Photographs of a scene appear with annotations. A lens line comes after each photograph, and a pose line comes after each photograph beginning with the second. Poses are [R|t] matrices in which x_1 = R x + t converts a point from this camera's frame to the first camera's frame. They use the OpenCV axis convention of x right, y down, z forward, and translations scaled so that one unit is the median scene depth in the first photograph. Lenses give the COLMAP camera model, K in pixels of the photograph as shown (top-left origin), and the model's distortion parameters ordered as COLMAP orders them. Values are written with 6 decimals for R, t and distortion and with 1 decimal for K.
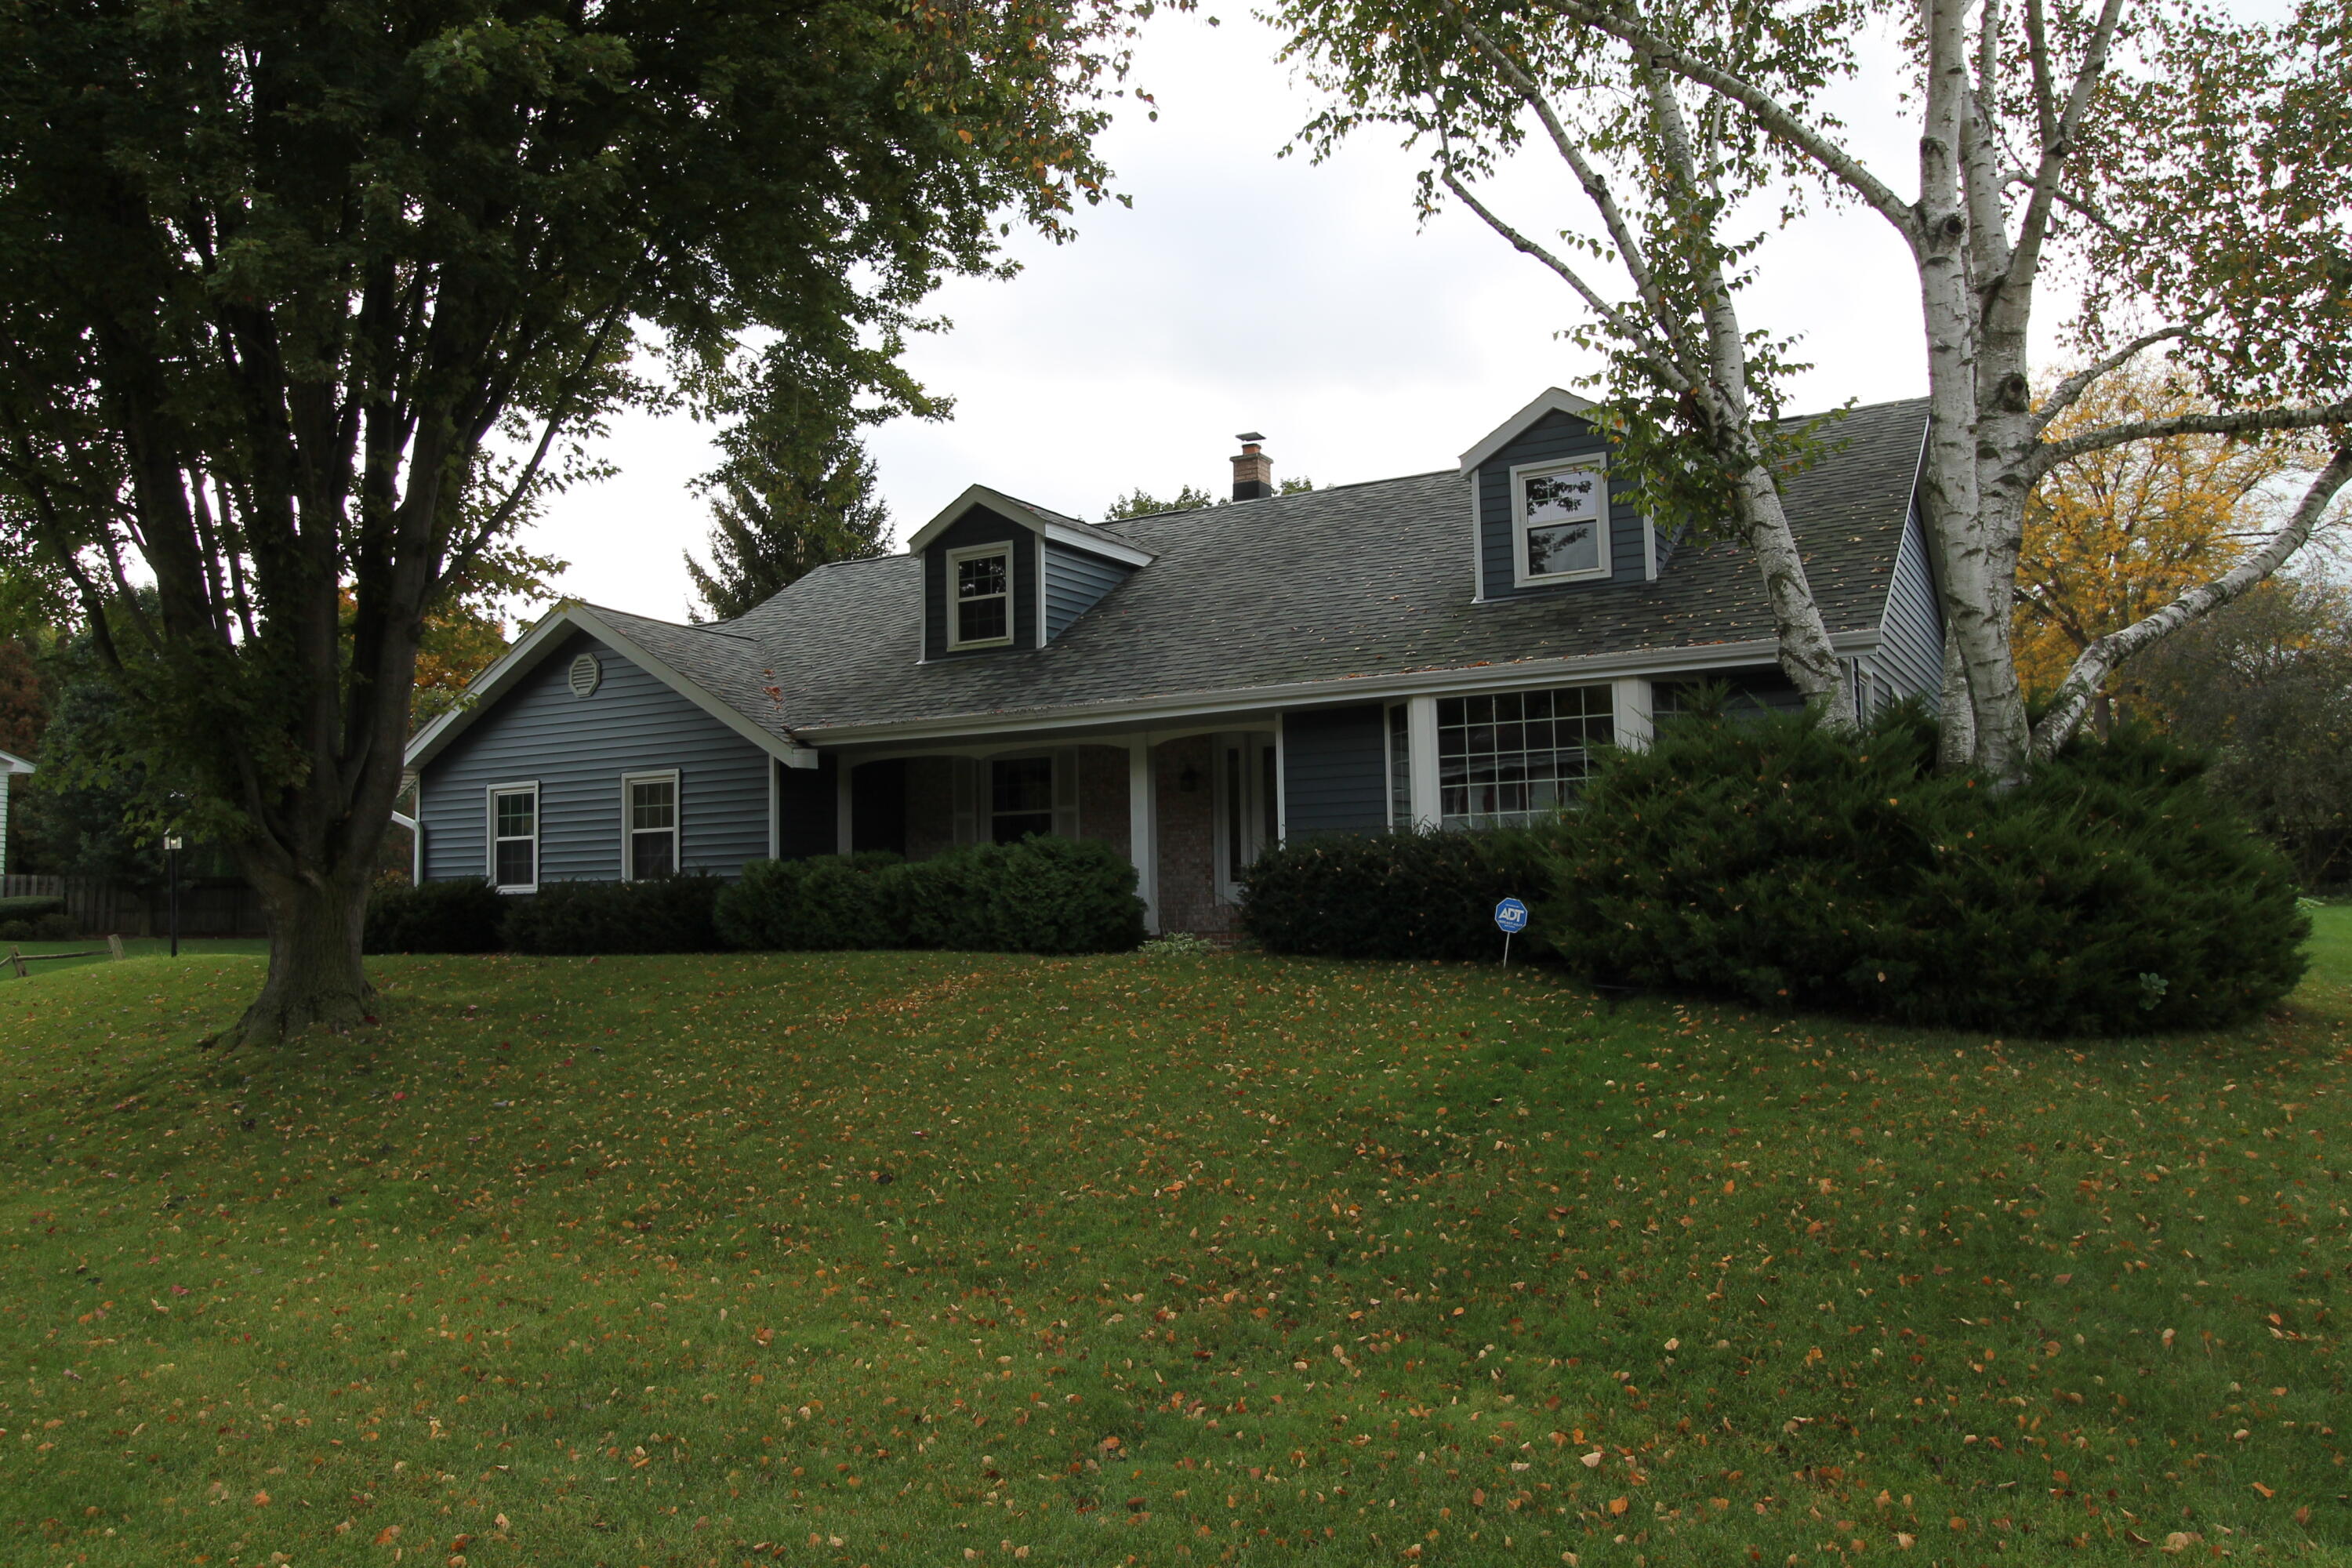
lens RADIAL K [[1690.2, 0, 1175.9], [0, 1690.2, 780.3], [0, 0, 1]] dist [-0.027719, -0.003057]
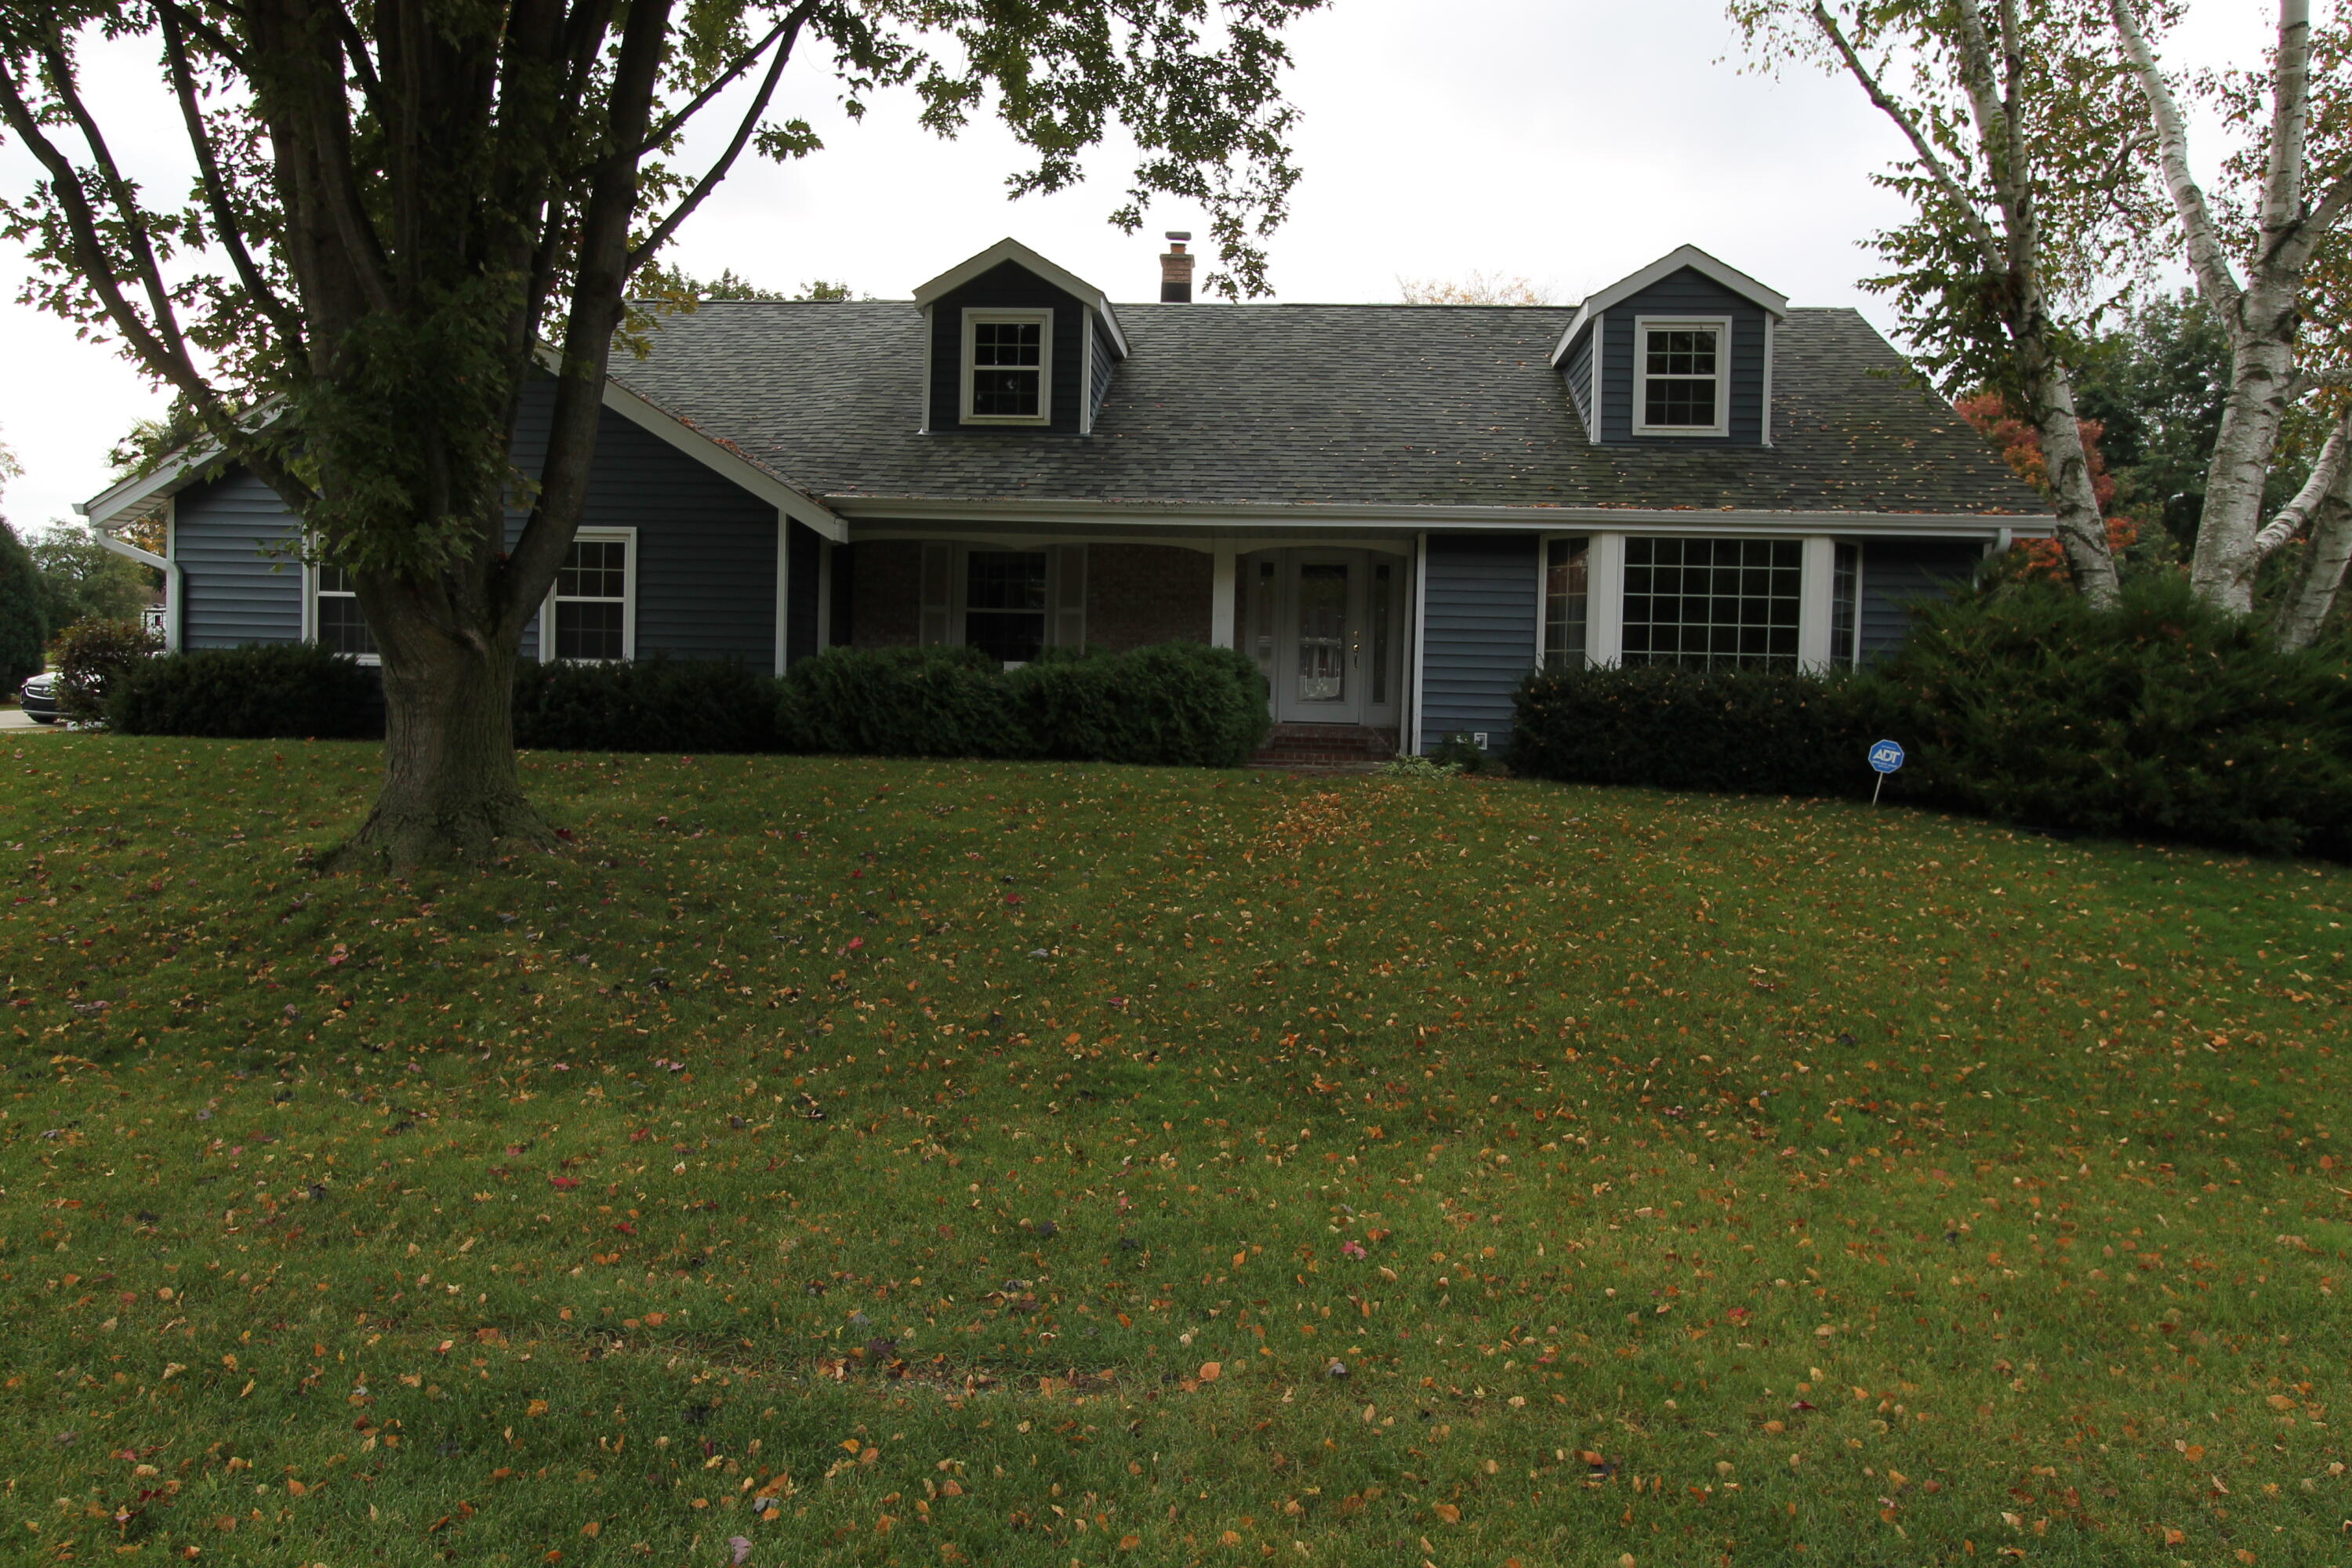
lens RADIAL K [[1561.0, 0, 1177.0], [0, 1561.0, 774.9], [0, 0, 1]] dist [-0.022554, 0.004515]
pose [[0.903644, 0.034209, 0.426915, -0.449461], [-0.079284, 0.992938, 0.088253, 0.030517], [-0.420881, -0.113597, 0.899975, 0.233625]]
